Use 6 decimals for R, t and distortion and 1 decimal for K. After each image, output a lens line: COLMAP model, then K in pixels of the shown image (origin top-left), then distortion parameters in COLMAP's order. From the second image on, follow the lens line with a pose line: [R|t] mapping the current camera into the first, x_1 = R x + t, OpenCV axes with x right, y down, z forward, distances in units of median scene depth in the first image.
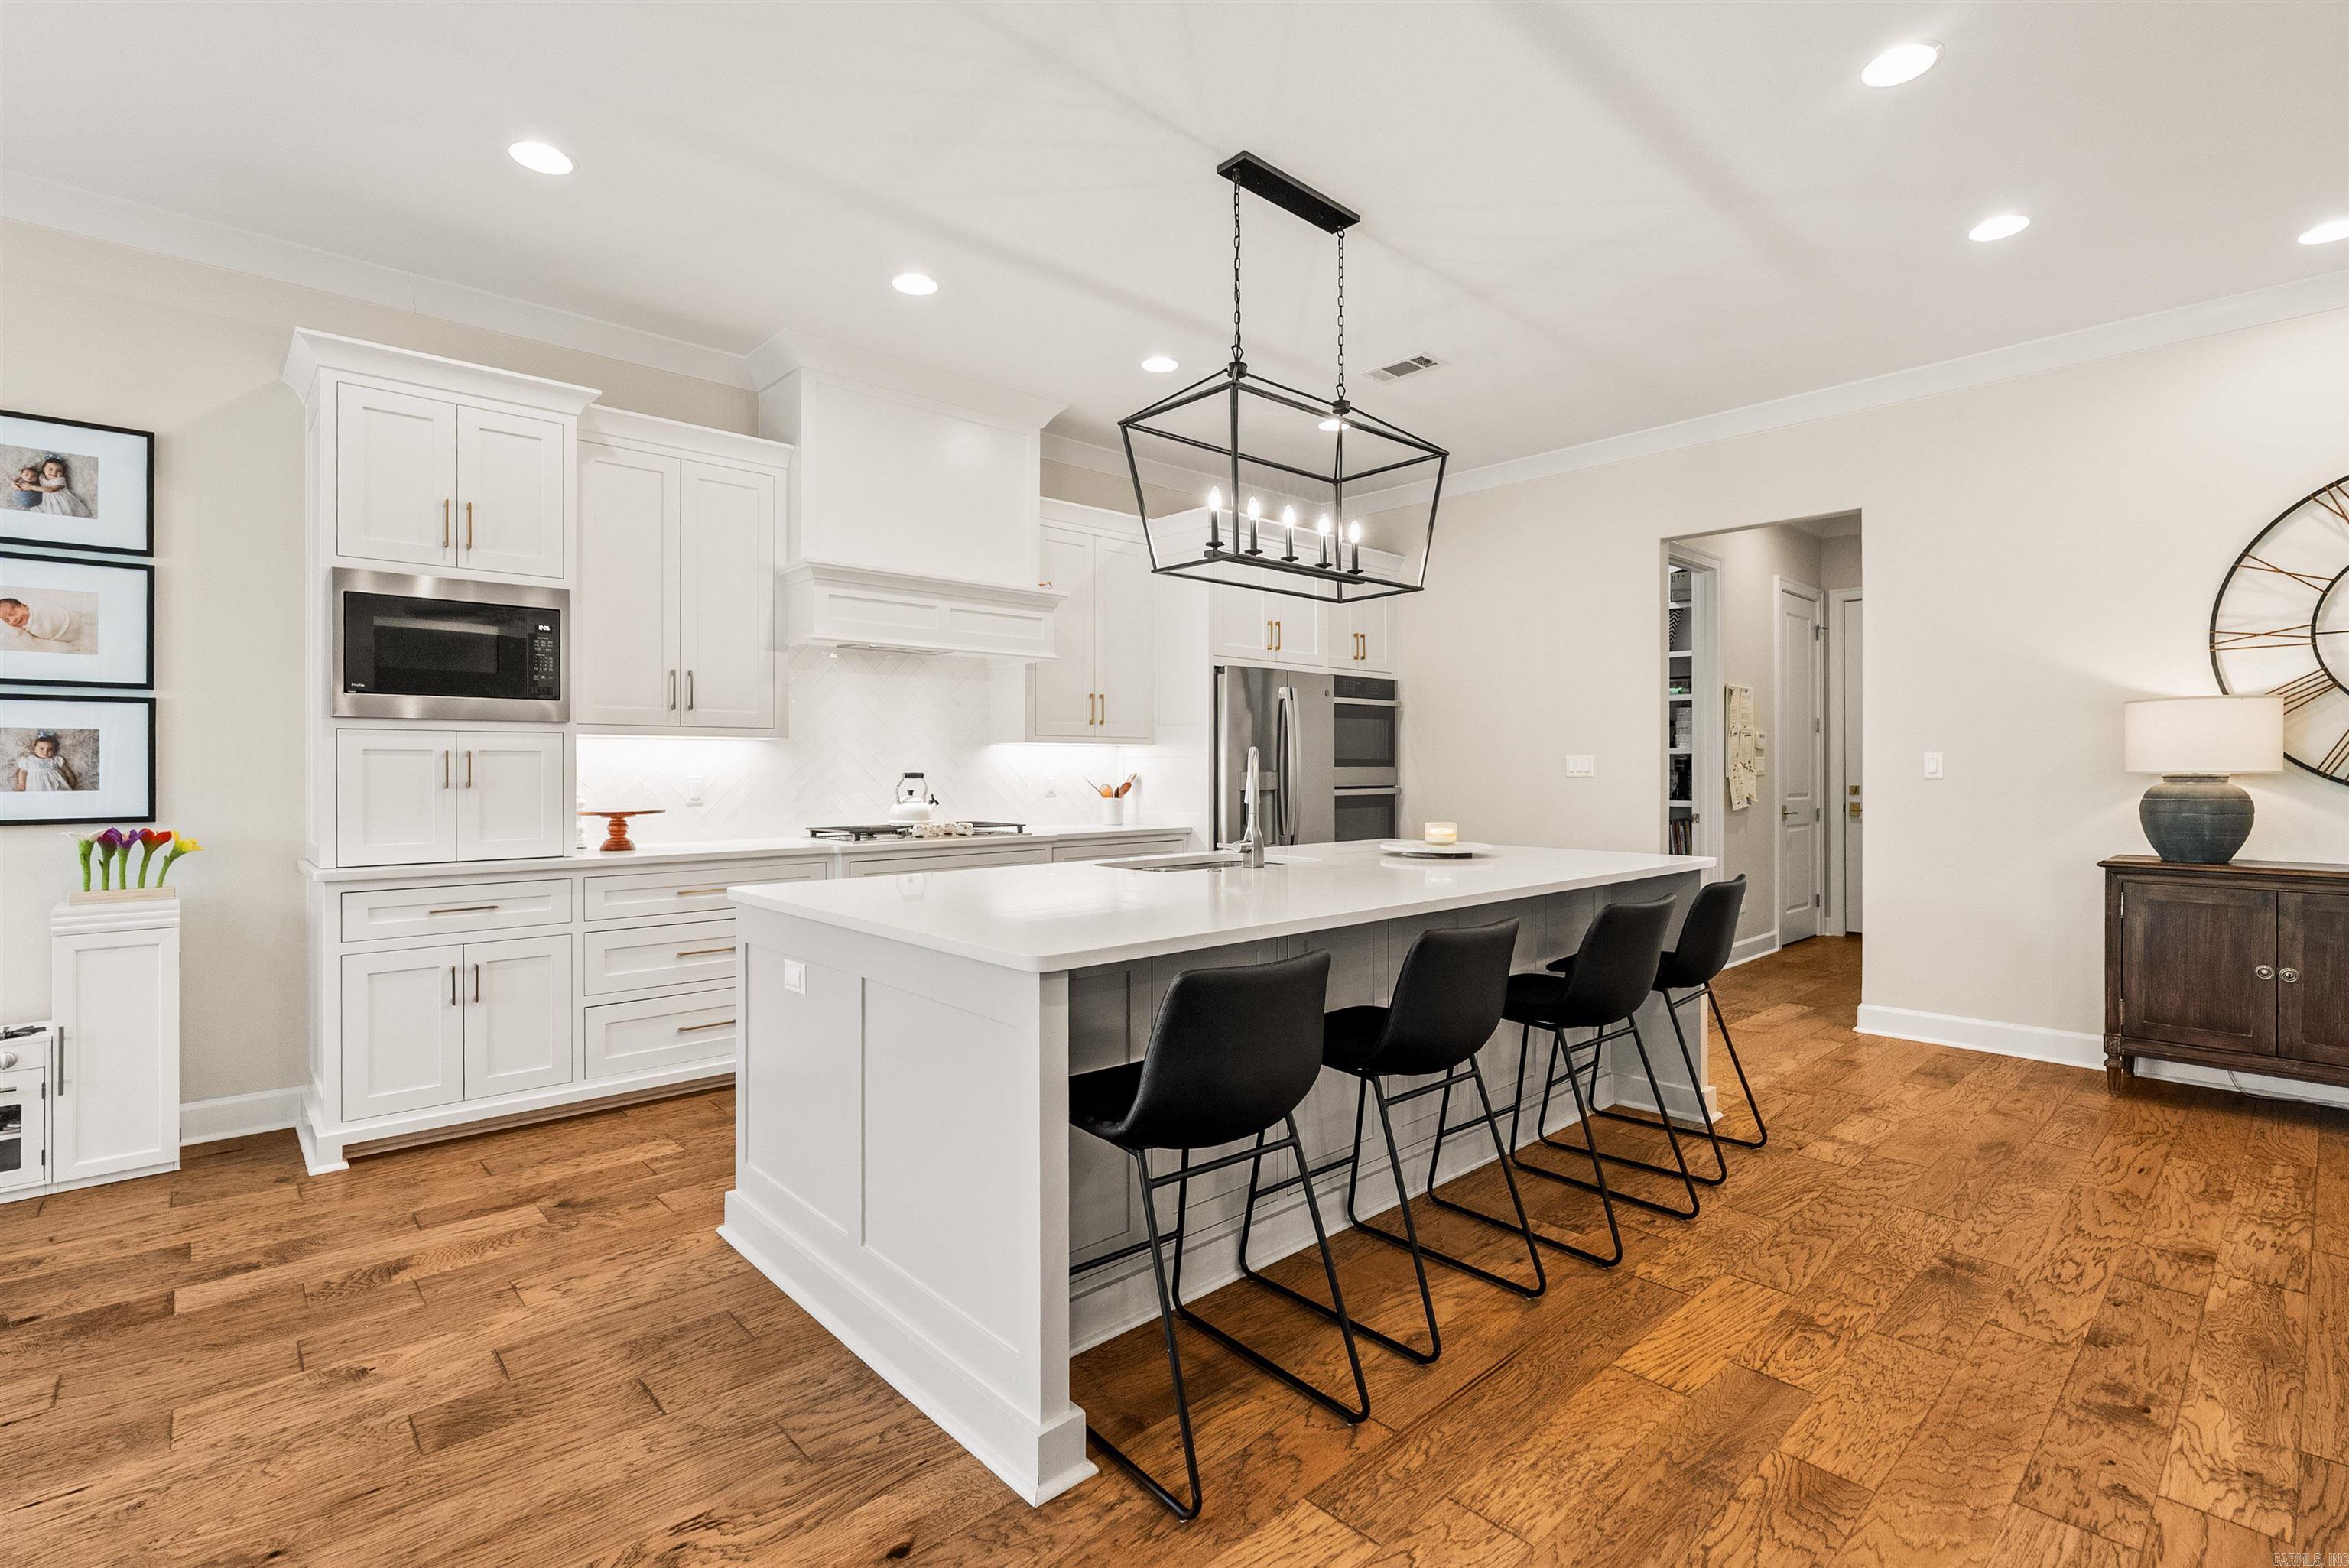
lens RADIAL K [[1067.5, 0, 1181.9], [0, 1067.5, 766.5], [0, 0, 1]] dist [-0.009150, 0.001156]
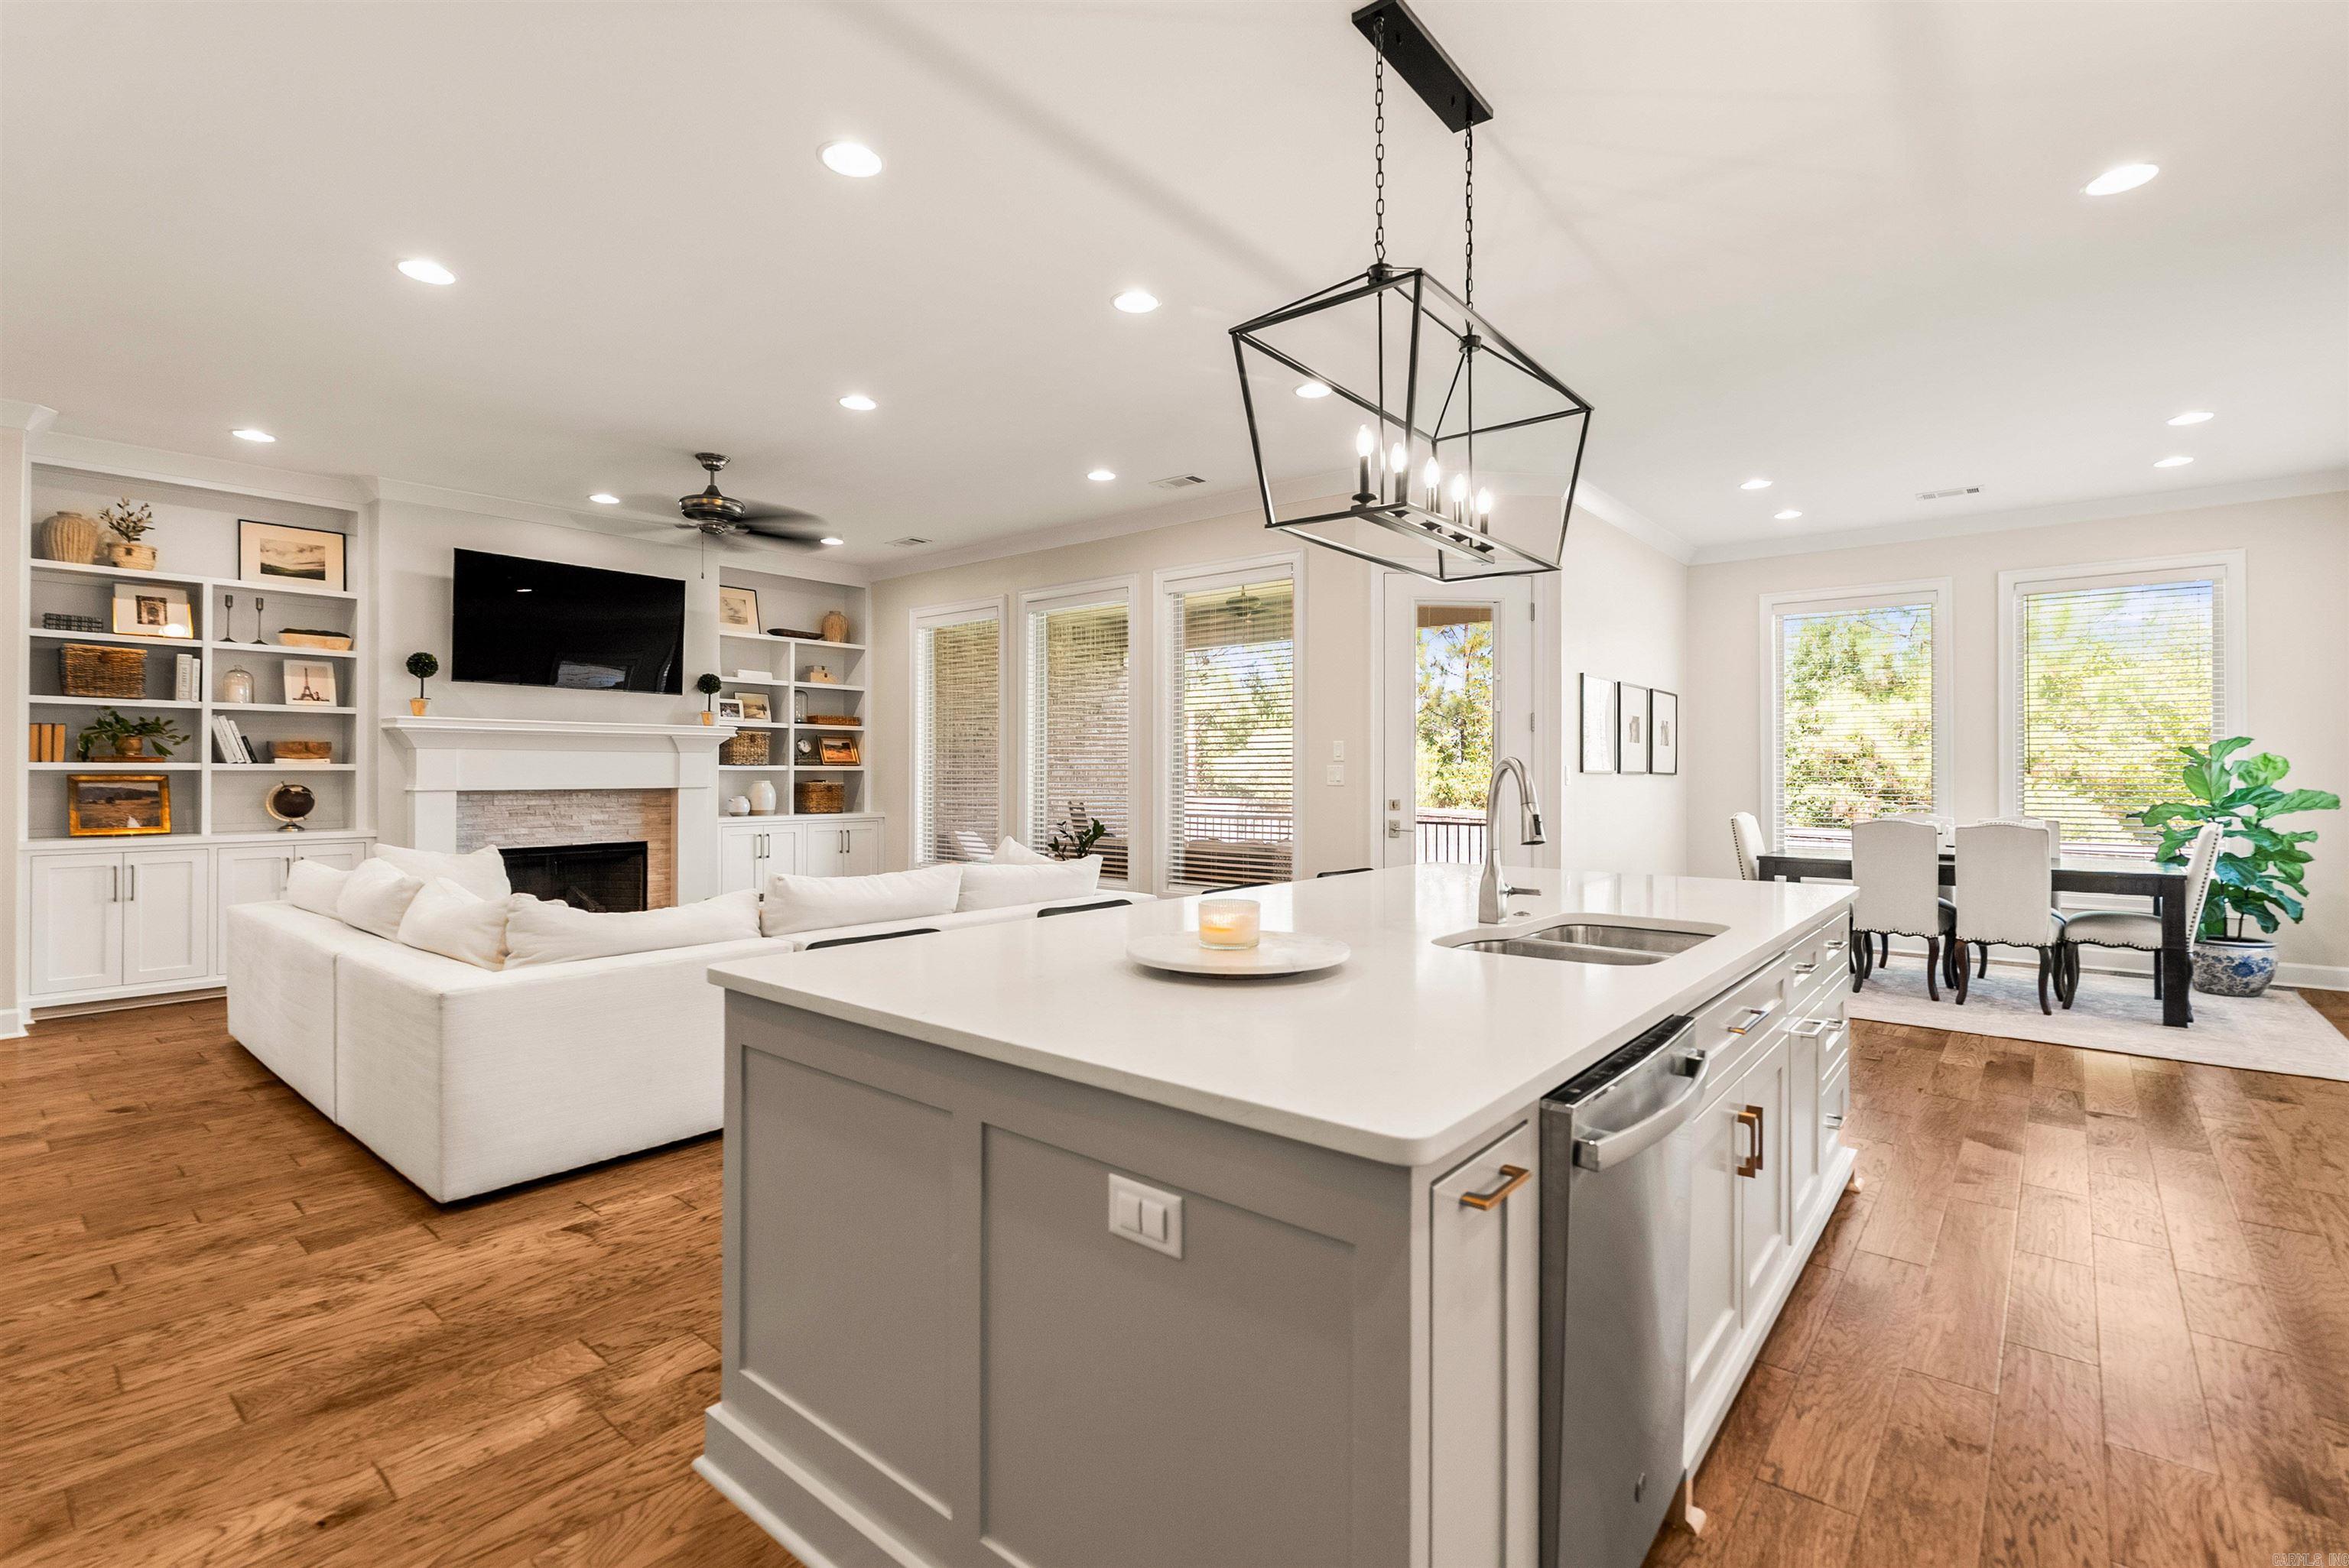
lens RADIAL K [[1067.5, 0, 1181.9], [0, 1067.5, 766.5], [0, 0, 1]] dist [-0.009150, 0.001156]
pose [[-0.991090, -0.000674, -0.133193, 0.364605], [-0.000123, 0.999991, -0.004145, -0.009899], [0.133194, -0.004091, -0.991082, 1.651654]]
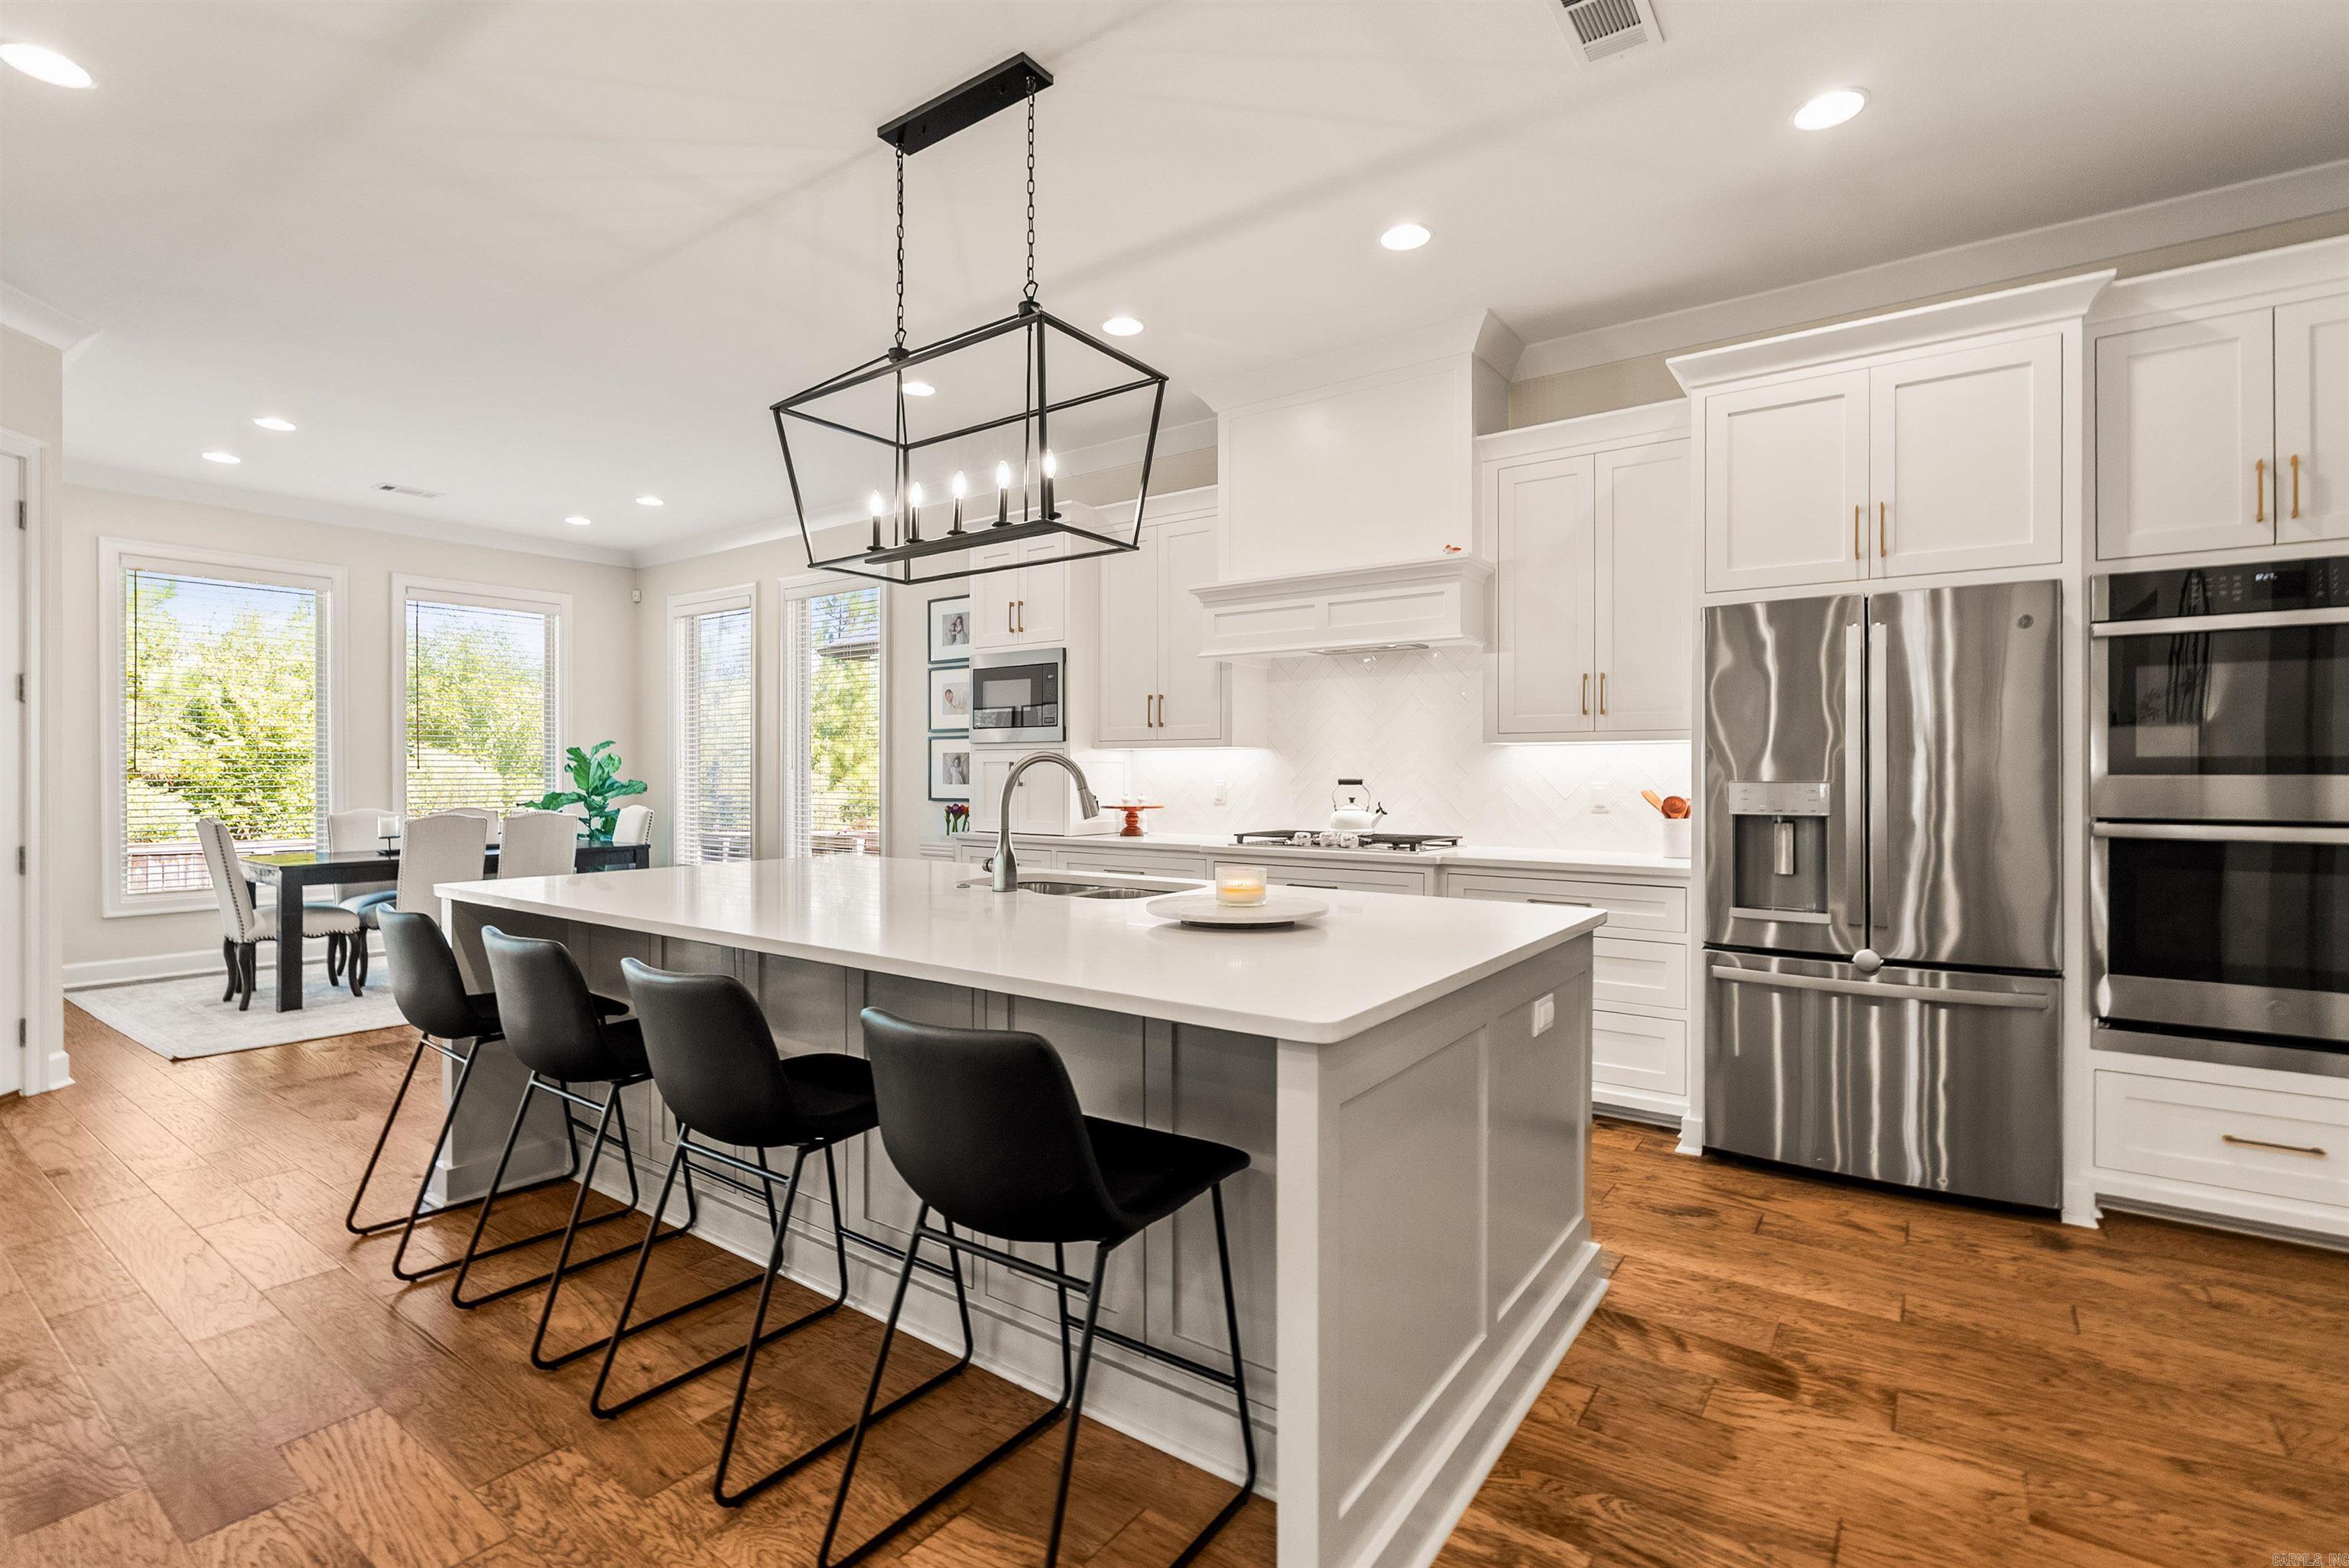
lens RADIAL K [[1067.5, 0, 1181.9], [0, 1067.5, 766.5], [0, 0, 1]] dist [-0.009150, 0.001156]
pose [[0.205452, -0.002786, -0.978663, 0.910677], [0.000282, 0.999996, -0.002788, -0.003701], [0.978667, 0.000297, 0.205451, 0.928438]]
